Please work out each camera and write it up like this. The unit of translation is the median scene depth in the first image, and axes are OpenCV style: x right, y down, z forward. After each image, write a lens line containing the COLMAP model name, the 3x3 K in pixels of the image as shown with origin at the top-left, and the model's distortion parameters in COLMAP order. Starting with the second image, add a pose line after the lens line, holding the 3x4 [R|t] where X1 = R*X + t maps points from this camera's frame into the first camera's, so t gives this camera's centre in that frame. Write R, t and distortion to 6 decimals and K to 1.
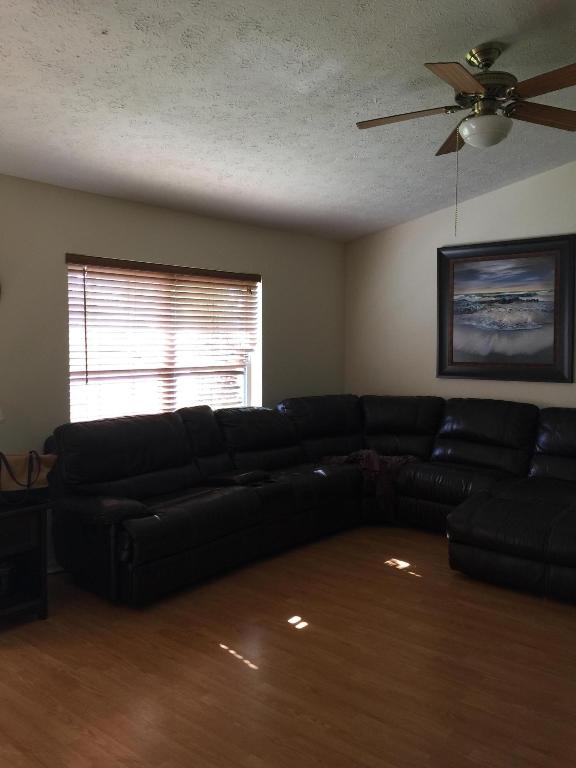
lens RADIAL K [[666.2, 0, 290.0], [0, 666.2, 375.9], [0, 0, 1]] dist [0.096026, -0.144567]
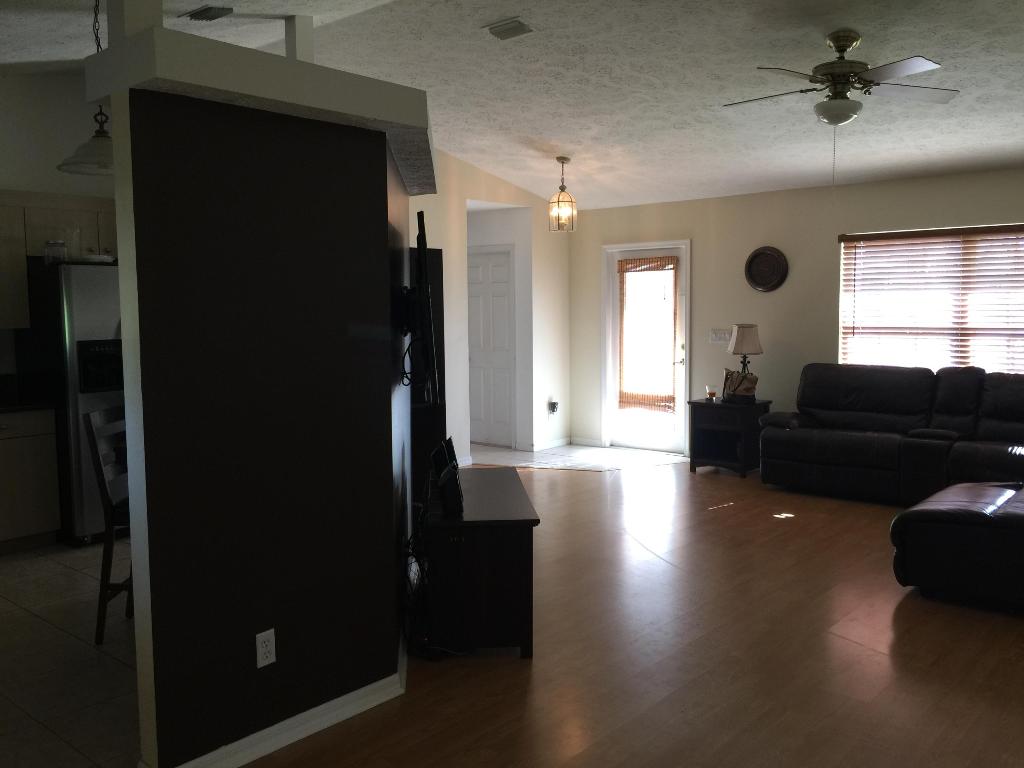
lens RADIAL K [[888.3, 0, 512.0], [0, 888.3, 384.0], [0, 0, 1]] dist [0.096026, -0.144567]
pose [[-0.029501, 0.088602, -0.995630, 1.227628], [-0.041743, 0.995086, 0.089790, -0.021666], [0.998693, 0.044209, -0.025658, 0.362735]]
